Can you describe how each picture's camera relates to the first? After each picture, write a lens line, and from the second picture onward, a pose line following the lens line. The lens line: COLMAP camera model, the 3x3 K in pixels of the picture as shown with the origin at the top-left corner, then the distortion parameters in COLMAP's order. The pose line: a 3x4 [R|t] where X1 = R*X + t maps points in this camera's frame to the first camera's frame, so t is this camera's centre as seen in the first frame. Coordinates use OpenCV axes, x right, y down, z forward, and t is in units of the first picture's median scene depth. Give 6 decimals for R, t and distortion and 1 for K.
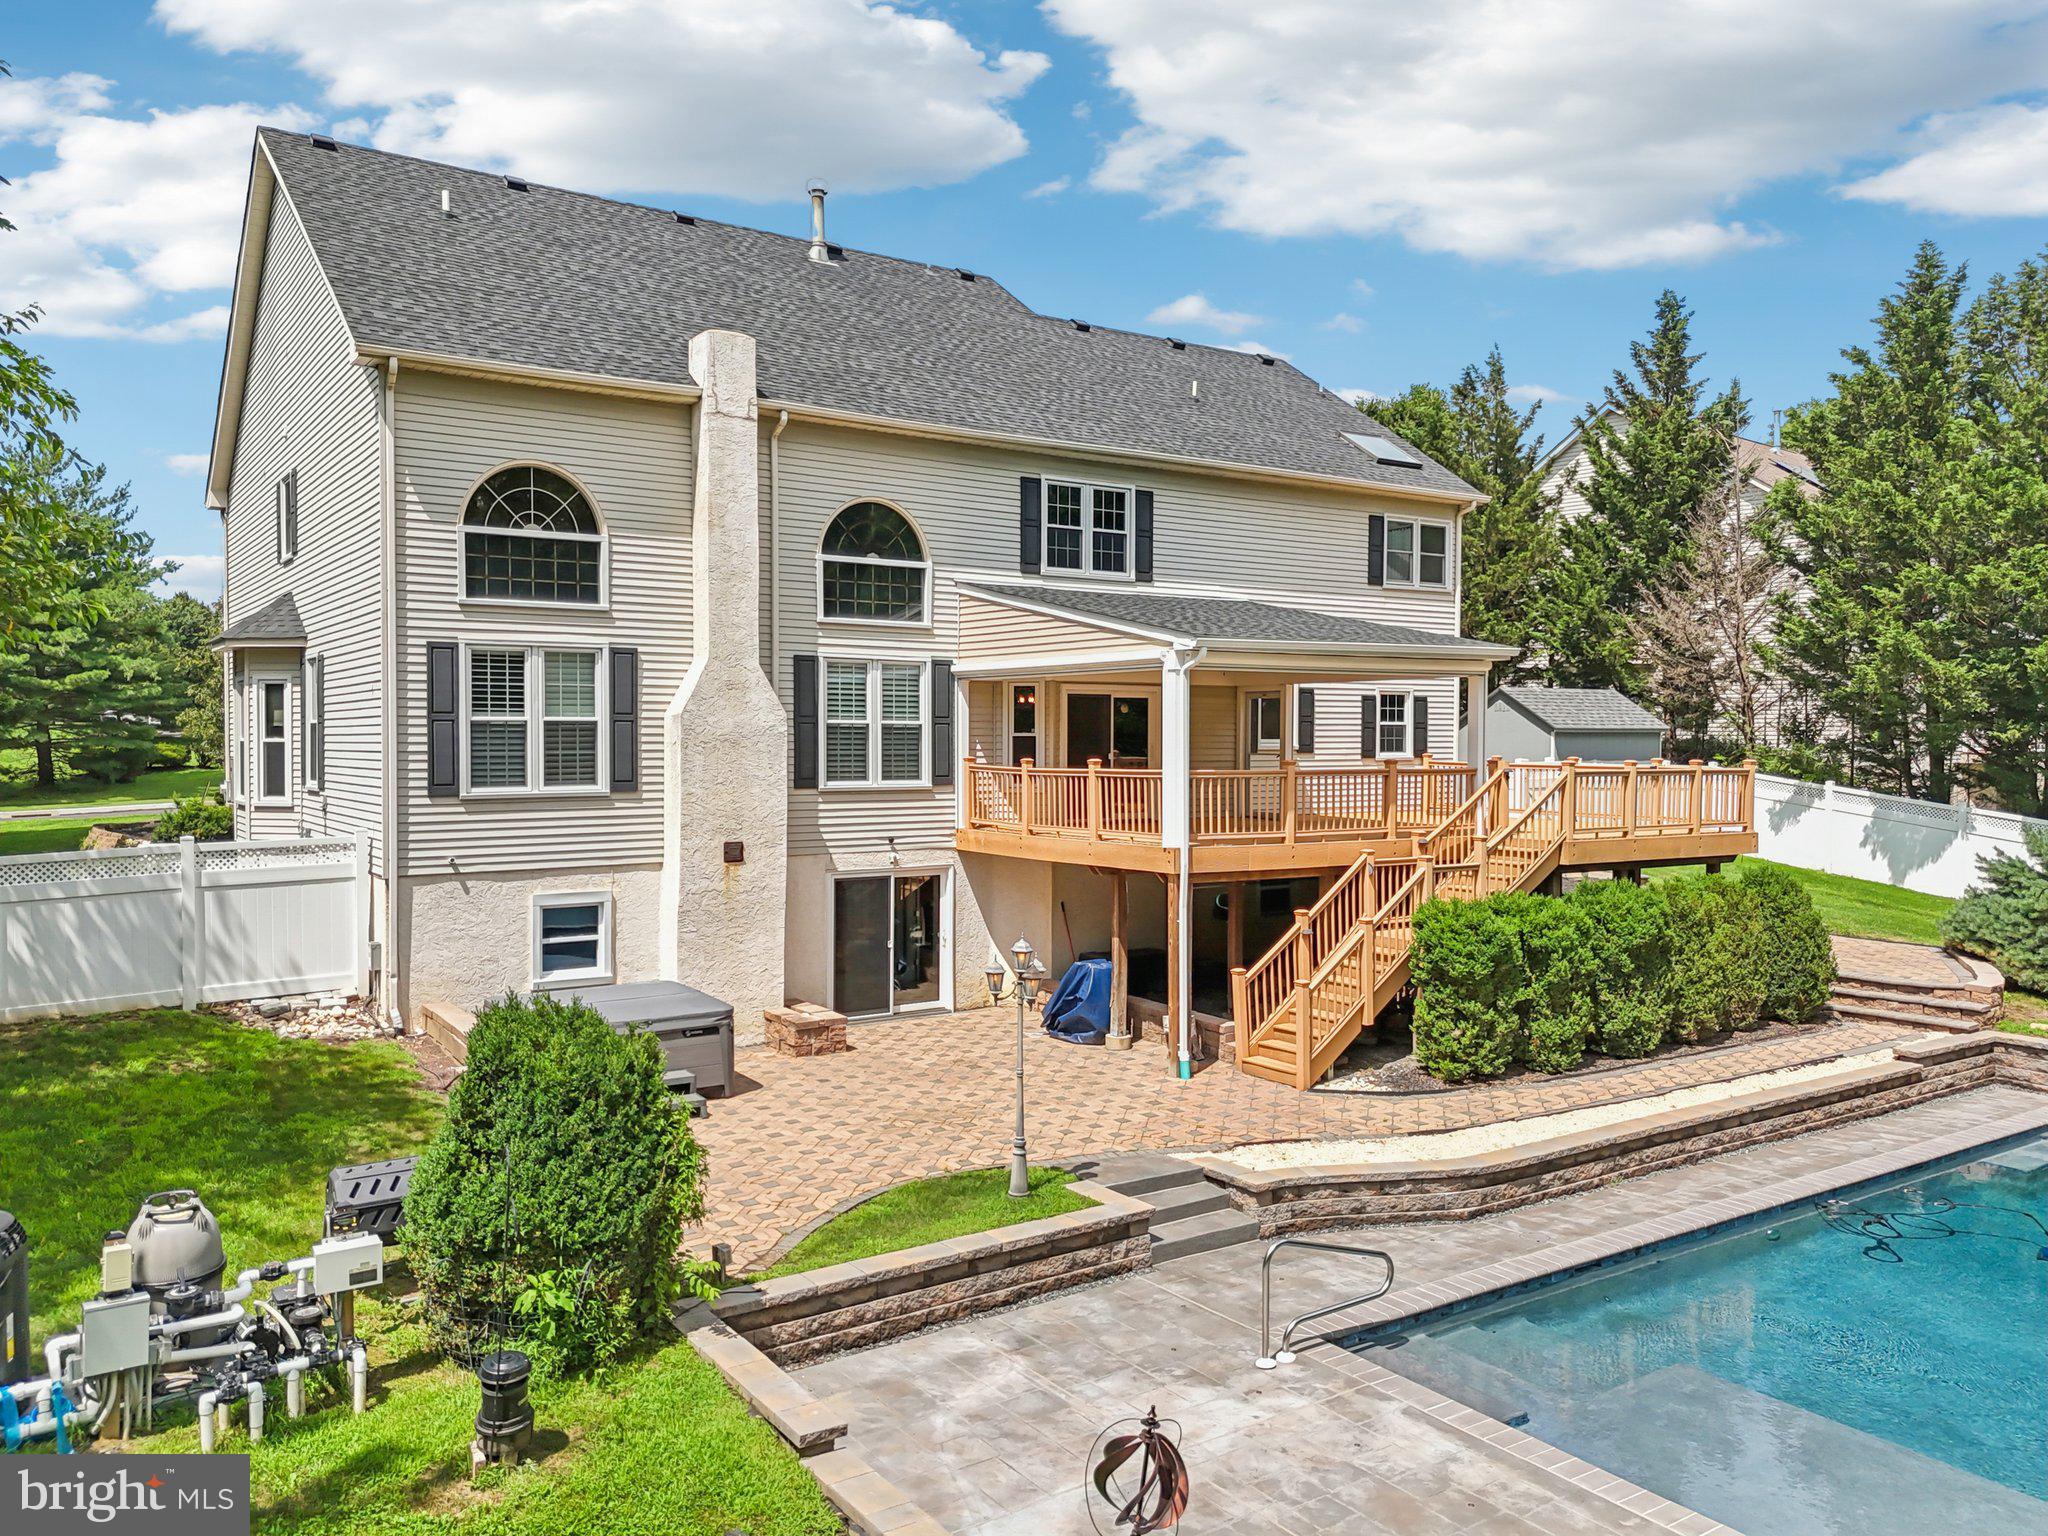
lens RADIAL K [[1505.0, 0, 1024.0], [0, 1505.0, 768.0], [0, 0, 1]] dist [0.061268, -0.002221]
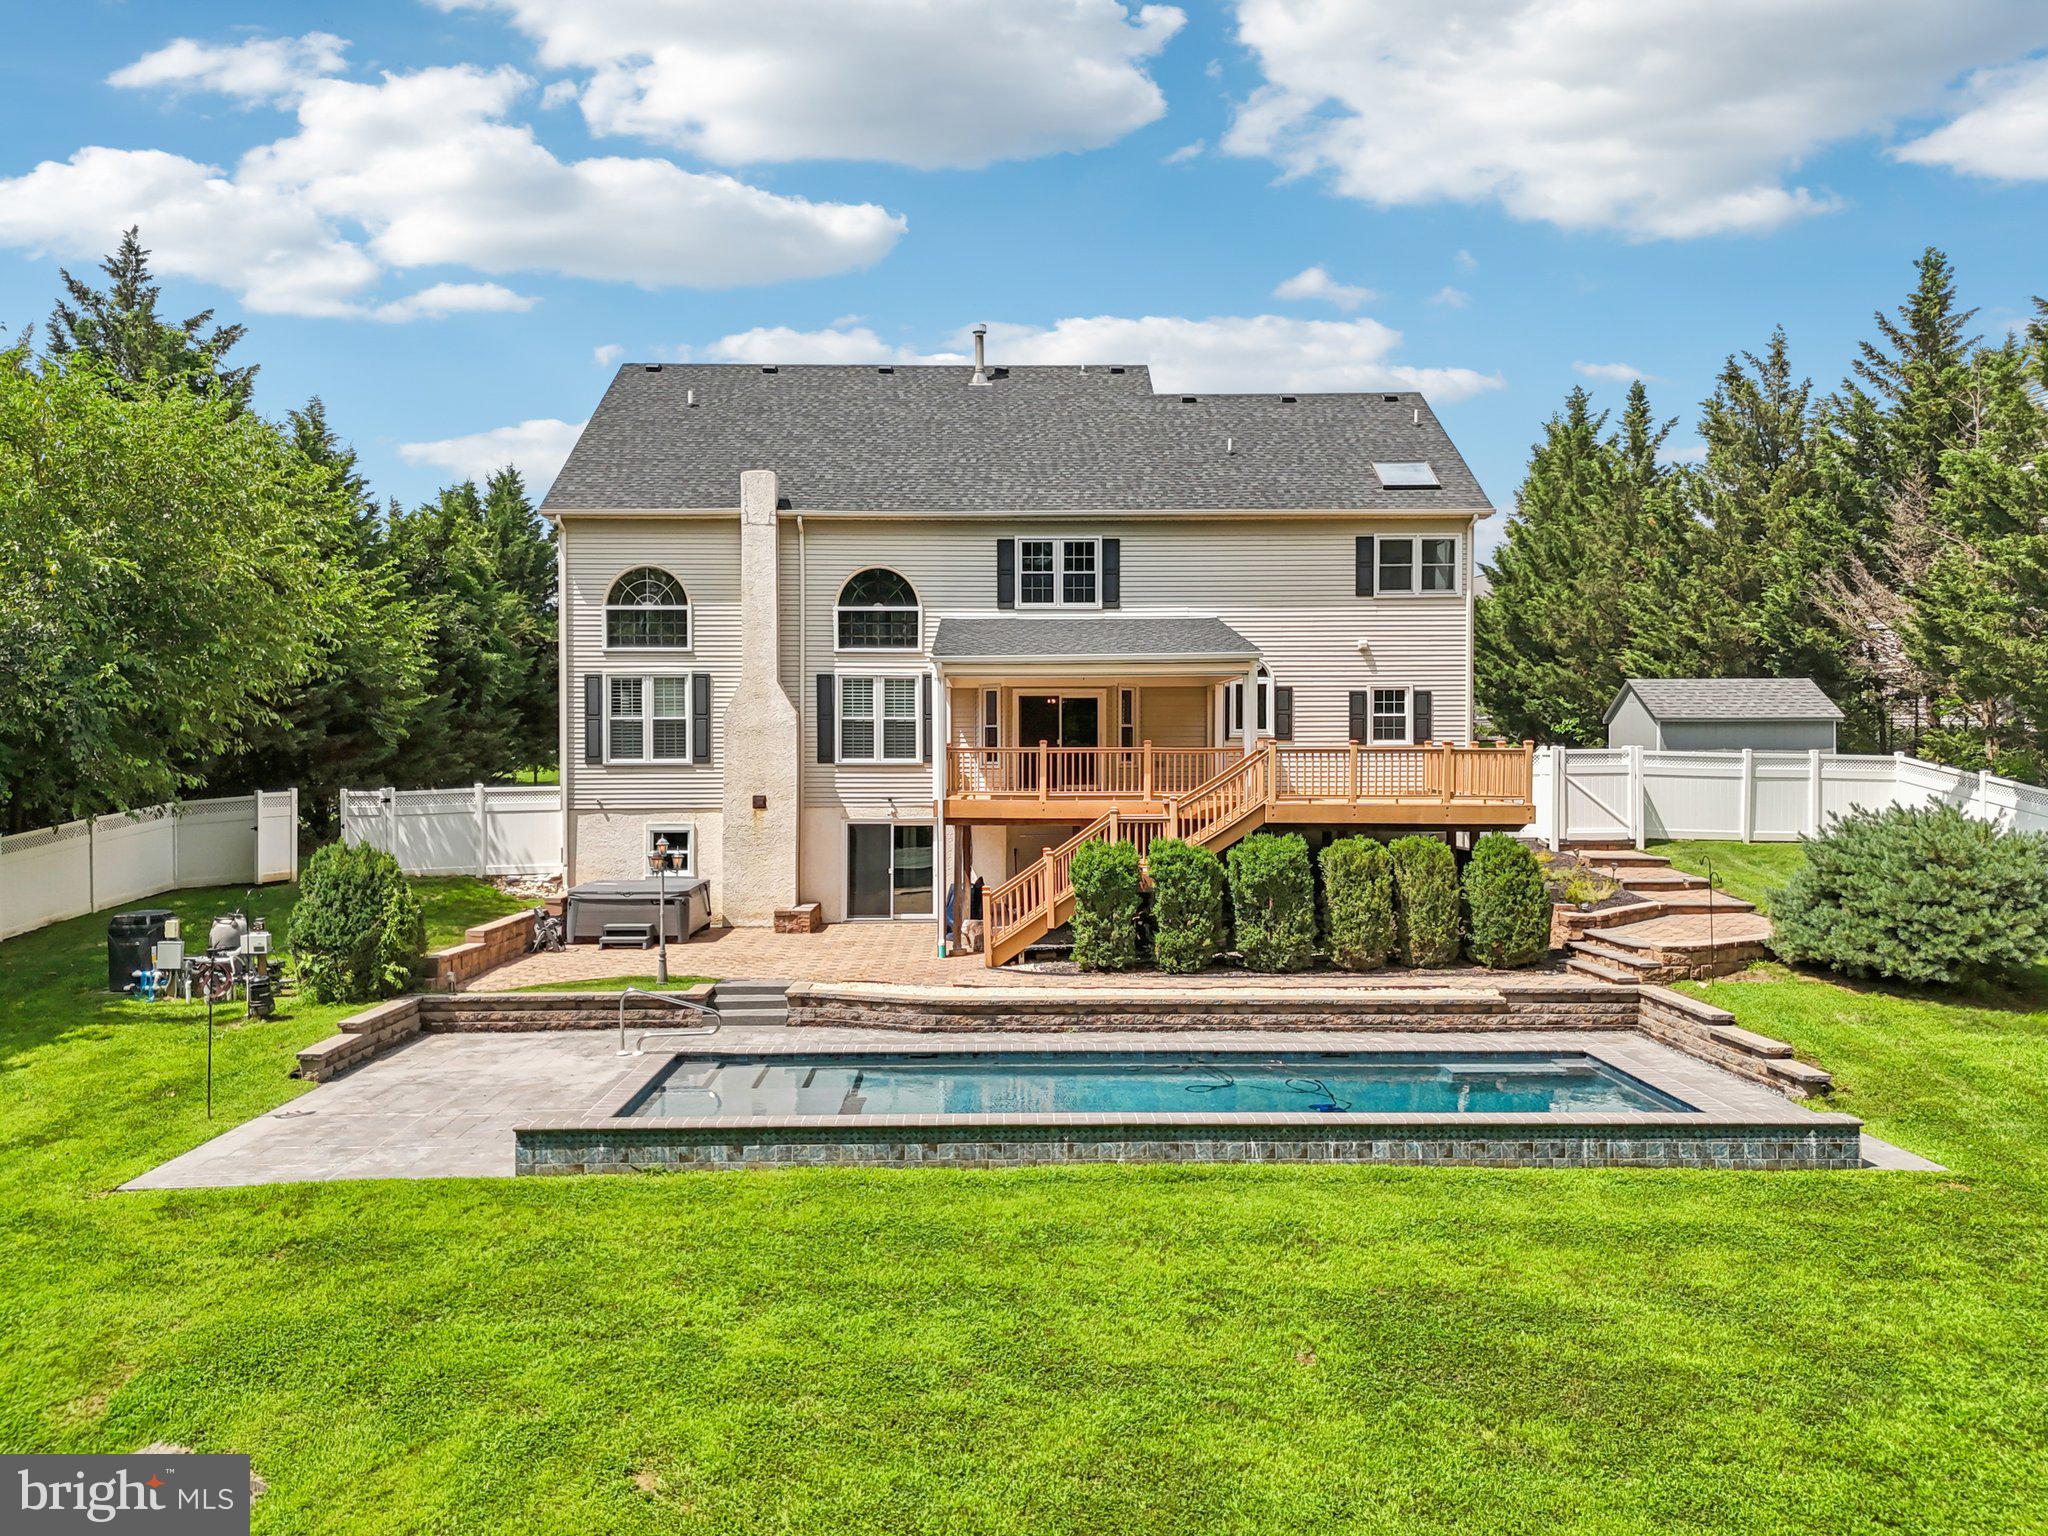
lens RADIAL K [[1505.0, 0, 1024.0], [0, 1505.0, 768.0], [0, 0, 1]] dist [0.061268, -0.002221]
pose [[0.841833, 0.002389, -0.539732, 0.827703], [-0.007425, 0.999947, -0.007154, 0.027848], [0.539687, 0.010030, 0.841806, -0.157209]]
